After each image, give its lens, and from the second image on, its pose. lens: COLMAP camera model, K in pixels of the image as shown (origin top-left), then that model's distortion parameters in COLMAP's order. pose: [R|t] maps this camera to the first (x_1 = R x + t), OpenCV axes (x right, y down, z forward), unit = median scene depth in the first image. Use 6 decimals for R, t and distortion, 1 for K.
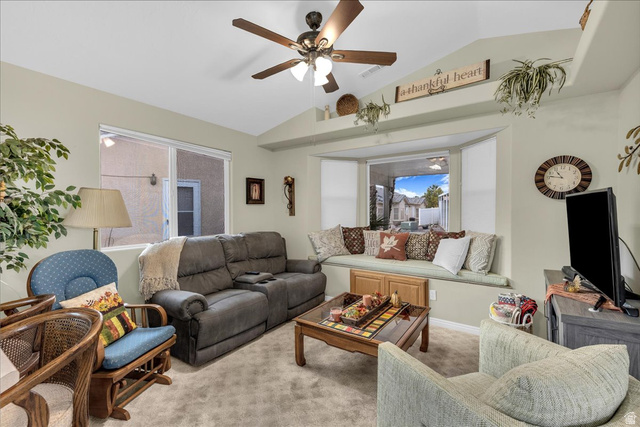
lens RADIAL K [[270.2, 0, 320.5], [0, 270.2, 211.8], [0, 0, 1]] dist [0.004152, -0.000121]
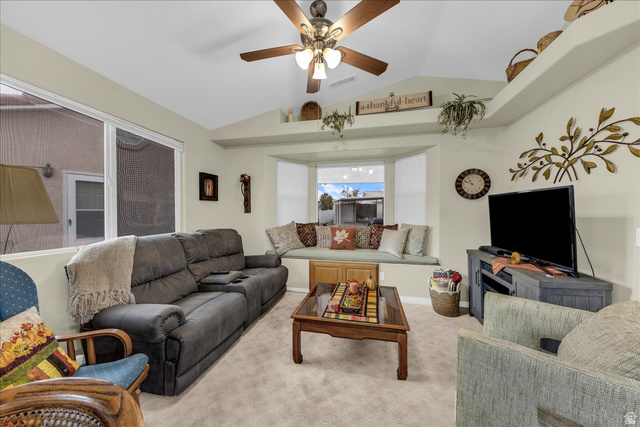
lens RADIAL K [[220.8, 0, 323.7], [0, 220.8, 212.6], [0, 0, 1]] dist [0.001915, -0.001973]
pose [[0.931114, 0.002686, 0.364717, -0.249013], [-0.001718, 0.999994, -0.002977, 0.026551], [-0.364723, 0.002145, 0.931113, 0.202655]]
